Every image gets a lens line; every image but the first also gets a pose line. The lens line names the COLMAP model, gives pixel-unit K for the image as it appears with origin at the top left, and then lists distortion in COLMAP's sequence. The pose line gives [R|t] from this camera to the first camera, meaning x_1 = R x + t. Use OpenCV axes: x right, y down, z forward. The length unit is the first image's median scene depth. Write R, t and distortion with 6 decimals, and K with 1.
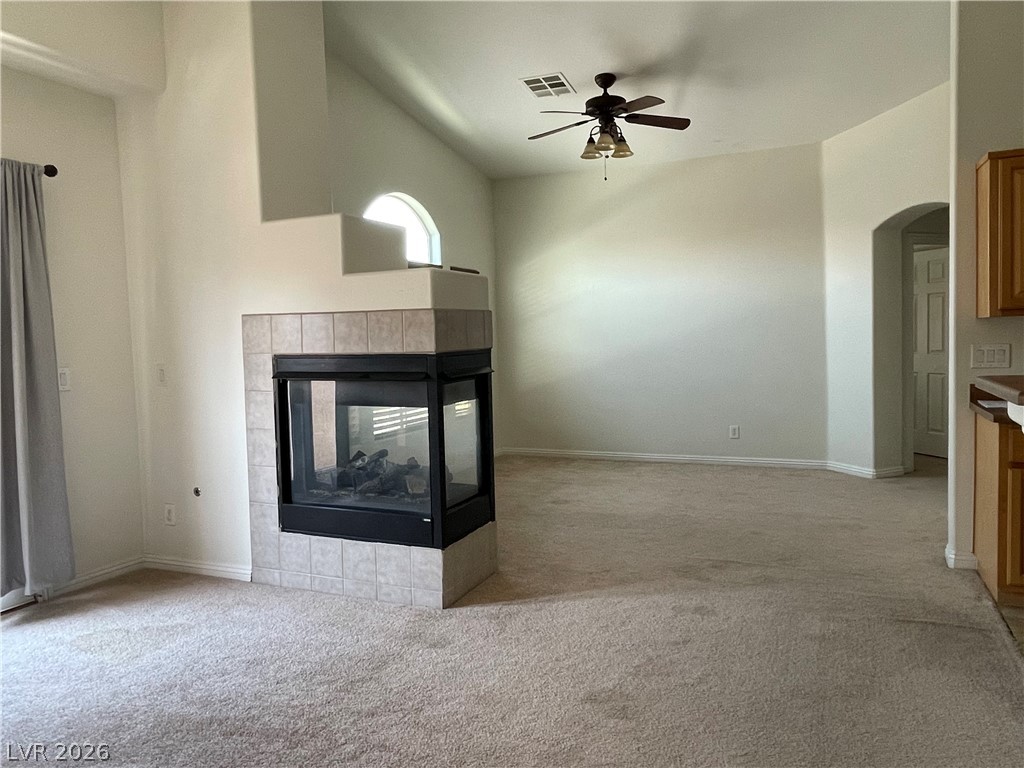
lens RADIAL K [[733.1, 0, 513.1], [0, 733.1, 381.0], [0, 0, 1]] dist [-0.001933, 0.001514]
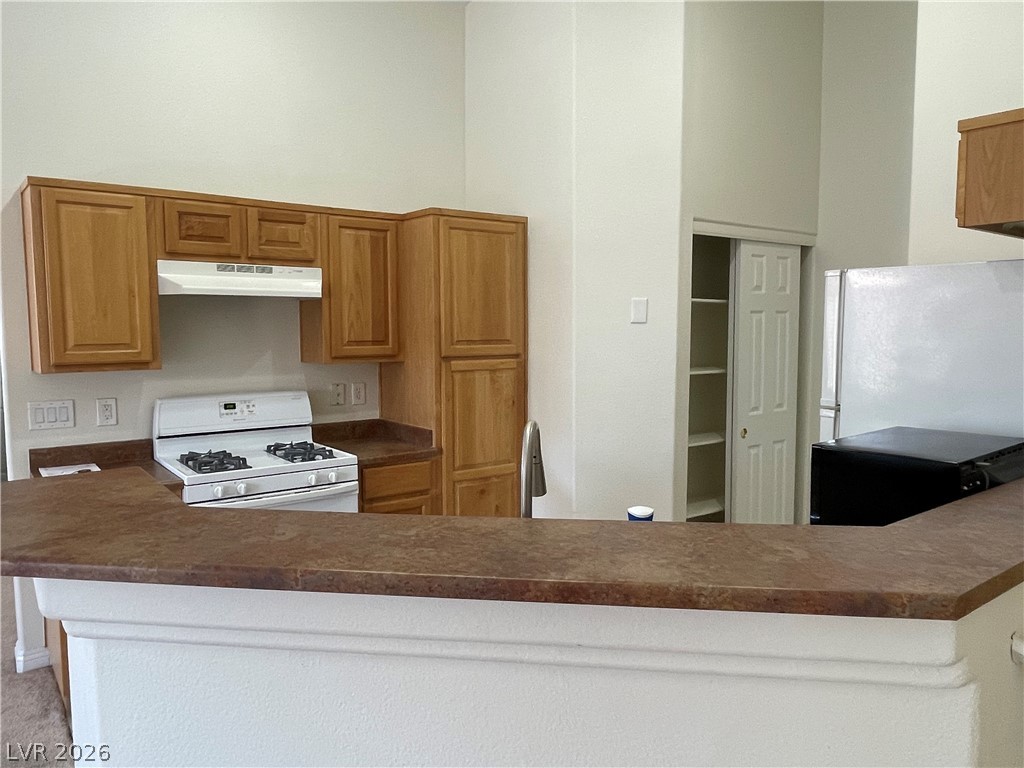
lens RADIAL K [[733.1, 0, 512.9], [0, 733.1, 382.1], [0, 0, 1]] dist [-0.001933, 0.001514]
pose [[0.485911, -0.036363, 0.873252, 0.162858], [0.040302, 0.999004, 0.019173, -0.064784], [-0.873079, 0.025877, 0.486892, 0.110476]]
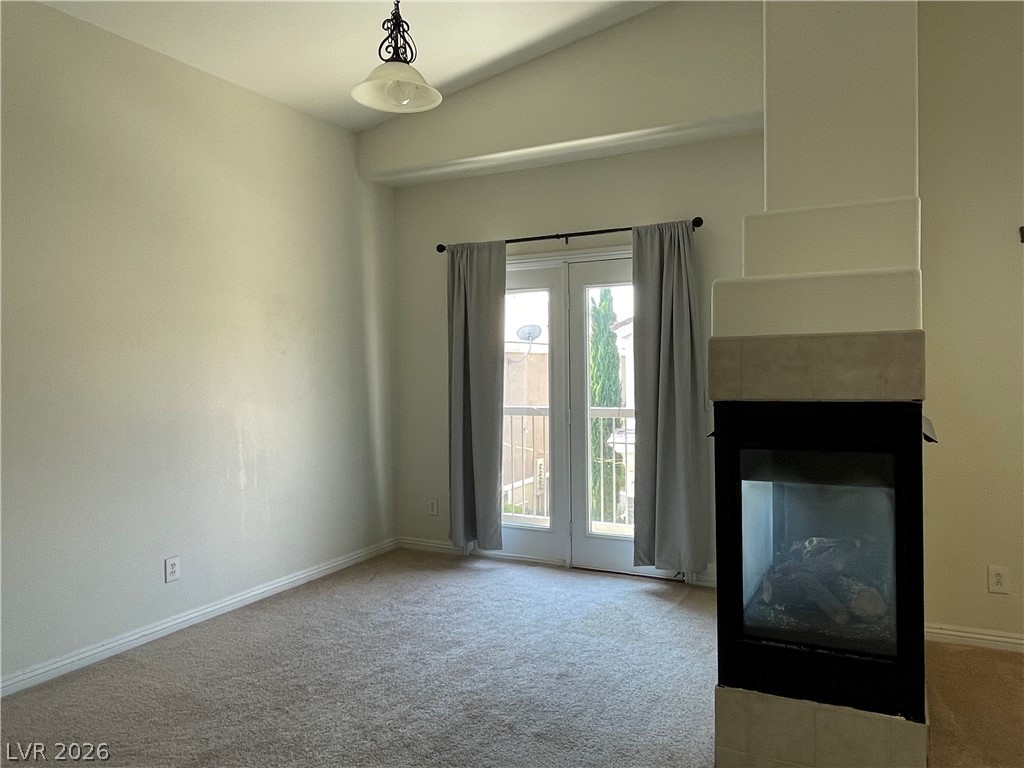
lens RADIAL K [[733.1, 0, 517.6], [0, 733.1, 379.9], [0, 0, 1]] dist [-0.001933, 0.001514]
pose [[-0.067709, 0.045859, -0.996651, 0.537618], [-0.050578, 0.997501, 0.049334, -0.073527], [0.996422, 0.053749, -0.065221, 0.761896]]
